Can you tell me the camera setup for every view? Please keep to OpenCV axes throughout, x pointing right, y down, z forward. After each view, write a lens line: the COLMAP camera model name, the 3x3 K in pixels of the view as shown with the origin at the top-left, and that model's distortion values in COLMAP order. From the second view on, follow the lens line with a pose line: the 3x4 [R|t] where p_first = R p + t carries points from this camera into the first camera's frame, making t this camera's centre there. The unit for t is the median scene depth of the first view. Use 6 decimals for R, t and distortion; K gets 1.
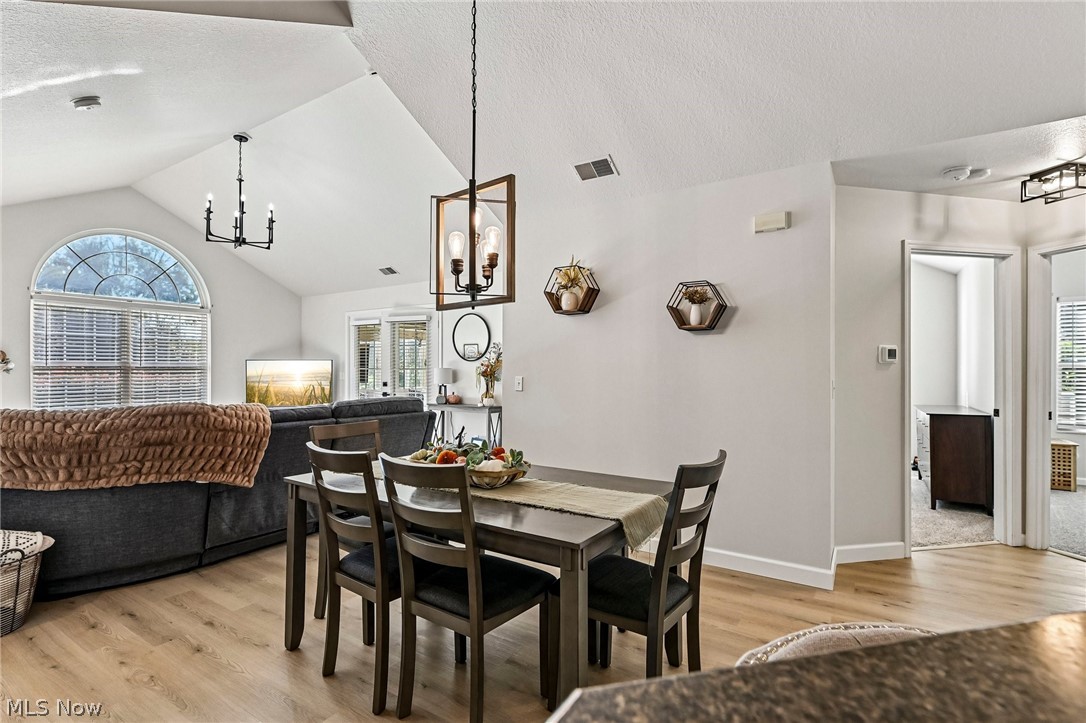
lens RADIAL K [[502.8, 0, 547.7], [0, 502.8, 366.4], [0, 0, 1]] dist [-0.001251, -0.000464]
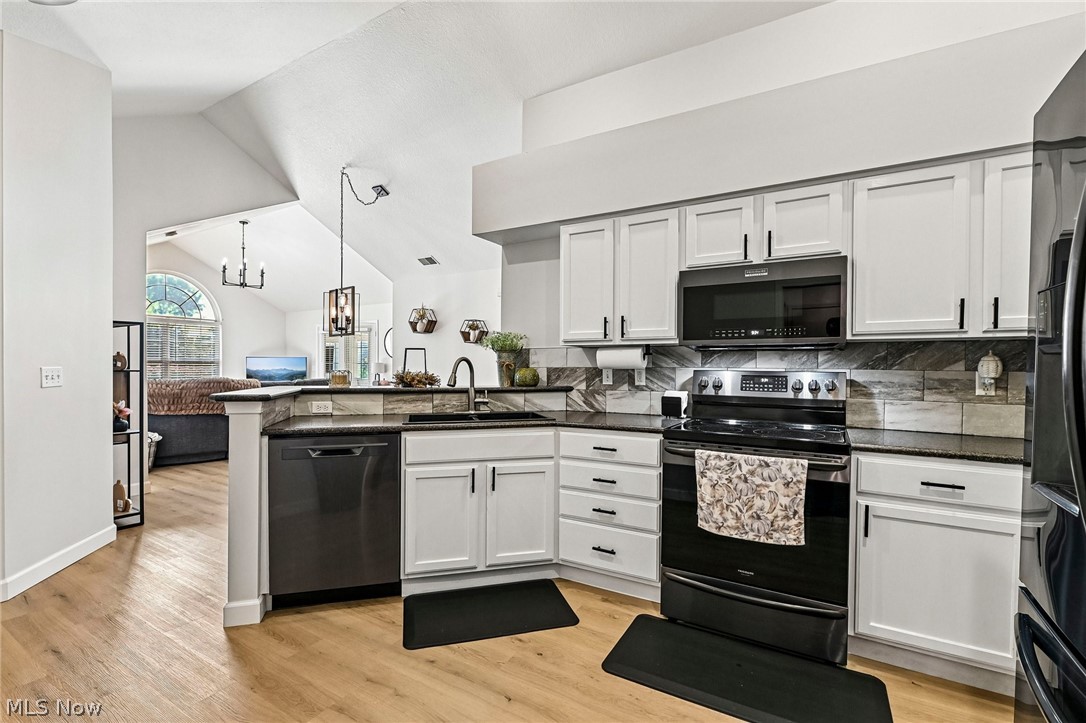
lens RADIAL K [[483.6, 0, 546.3], [0, 483.6, 369.6], [0, 0, 1]] dist [0.001393, -0.000739]
pose [[0.999789, 0.004641, 0.020016, 0.433057], [-0.004849, 0.999935, 0.010319, 0.009847], [-0.019967, -0.010414, 0.999746, -0.752066]]
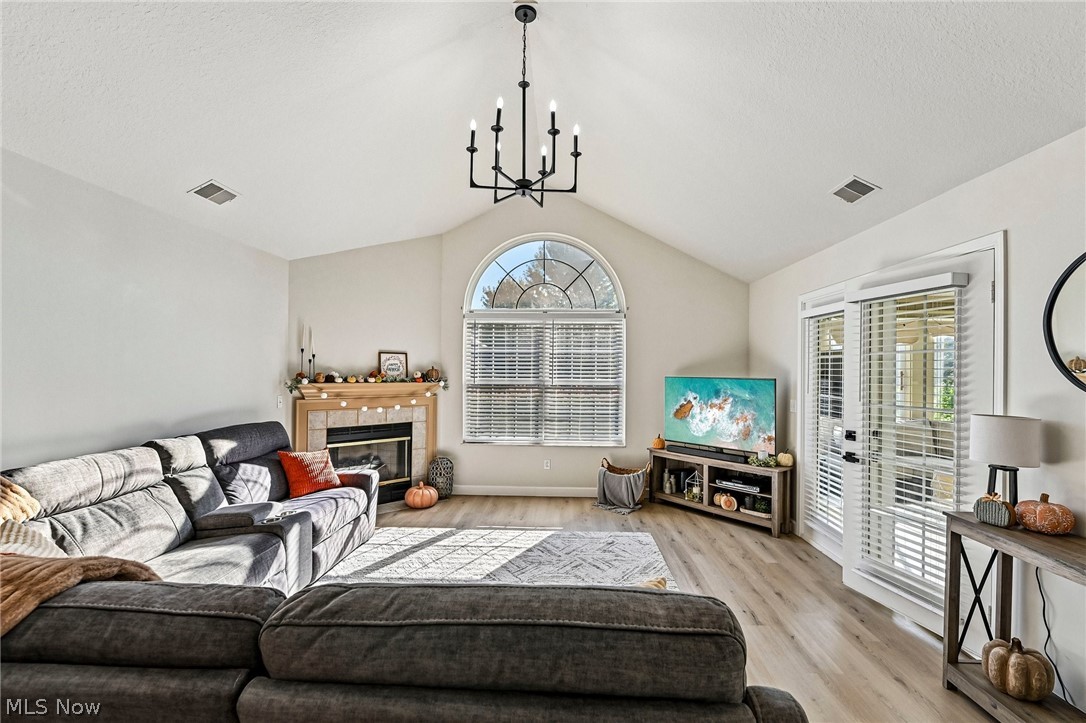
lens RADIAL K [[483.6, 0, 546.3], [0, 483.6, 369.6], [0, 0, 1]] dist [0.001393, -0.000739]
pose [[0.500386, 0.001761, -0.865801, -0.126836], [-0.004041, 0.999992, -0.000301, -0.042567], [0.865793, 0.003649, 0.500389, 0.899819]]
